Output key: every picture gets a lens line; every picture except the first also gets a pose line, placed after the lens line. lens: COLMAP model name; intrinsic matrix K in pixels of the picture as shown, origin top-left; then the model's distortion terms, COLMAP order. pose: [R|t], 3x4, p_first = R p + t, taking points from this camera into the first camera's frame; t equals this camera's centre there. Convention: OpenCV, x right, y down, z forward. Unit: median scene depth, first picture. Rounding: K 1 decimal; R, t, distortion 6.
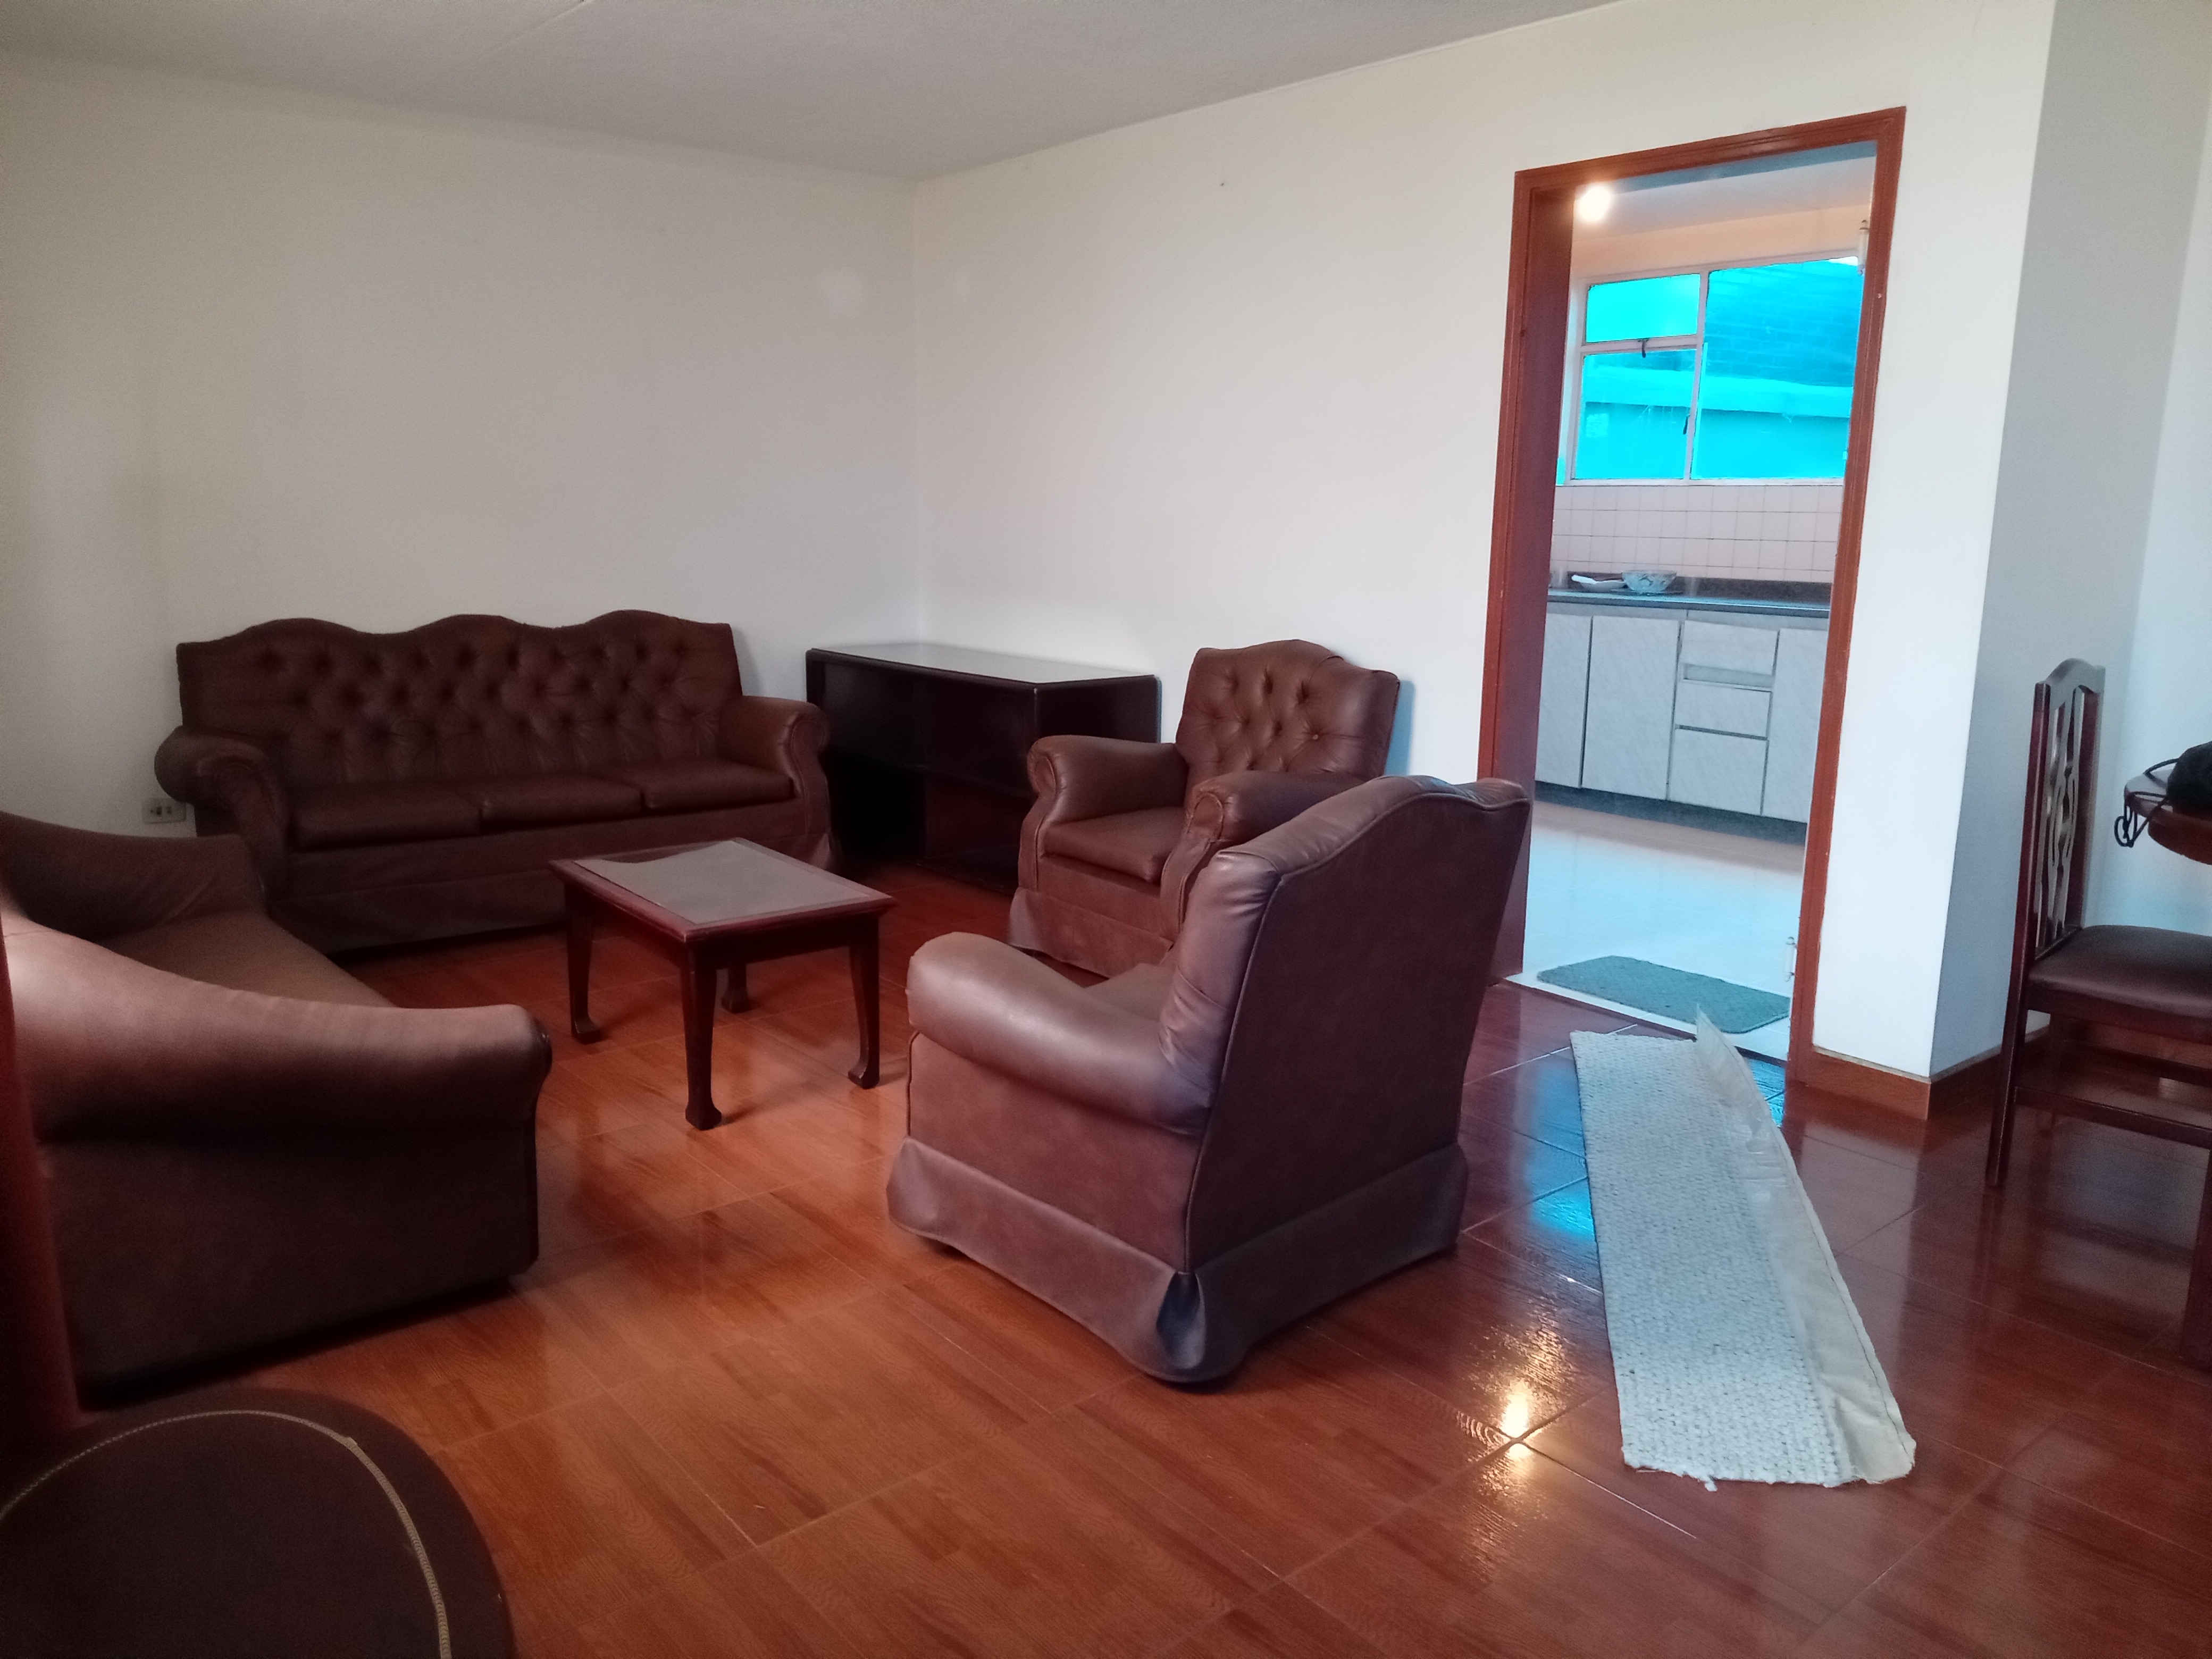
lens RADIAL K [[1606.6, 0, 1106.0], [0, 1606.6, 829.5], [0, 0, 1]] dist [0.006783, 0.000997]
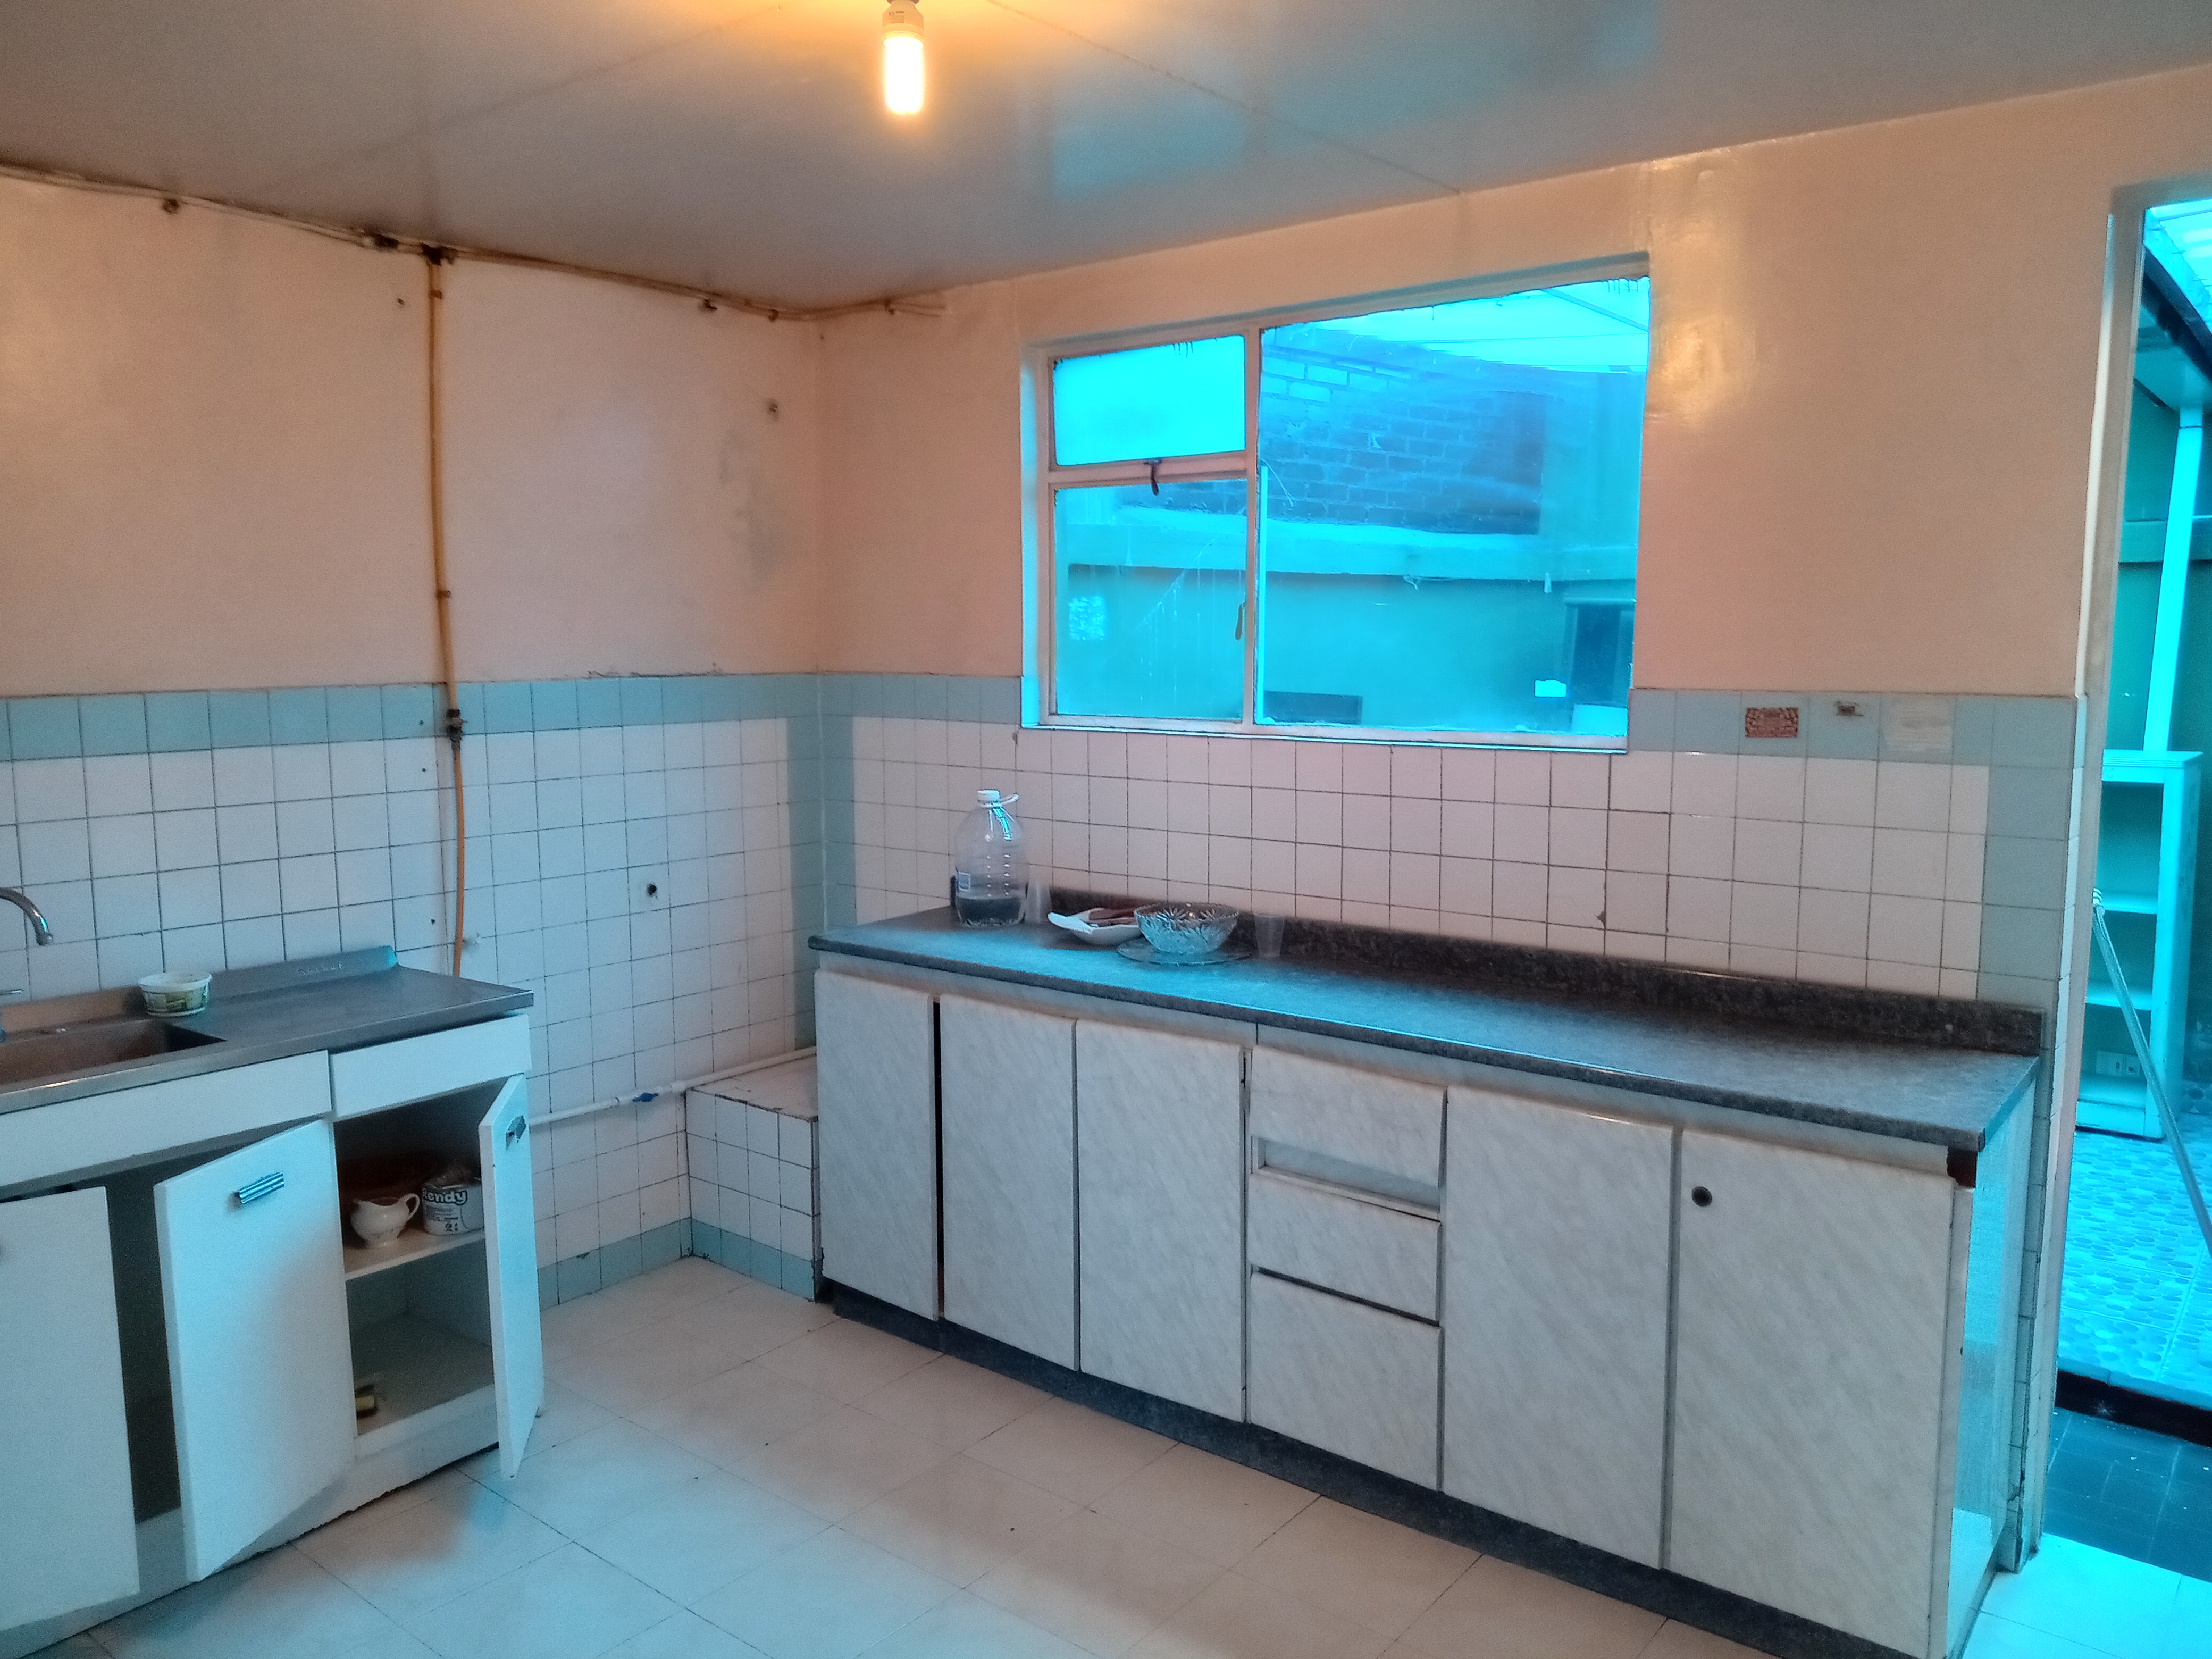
lens RADIAL K [[1641.3, 0, 1106.0], [0, 1641.3, 829.5], [0, 0, 1]] dist [0.075826, 0.000560]
pose [[0.975973, -0.046623, 0.212846, 0.214772], [0.061922, 0.995911, -0.065784, -0.161580], [-0.208908, 0.077384, 0.974869, 0.525369]]
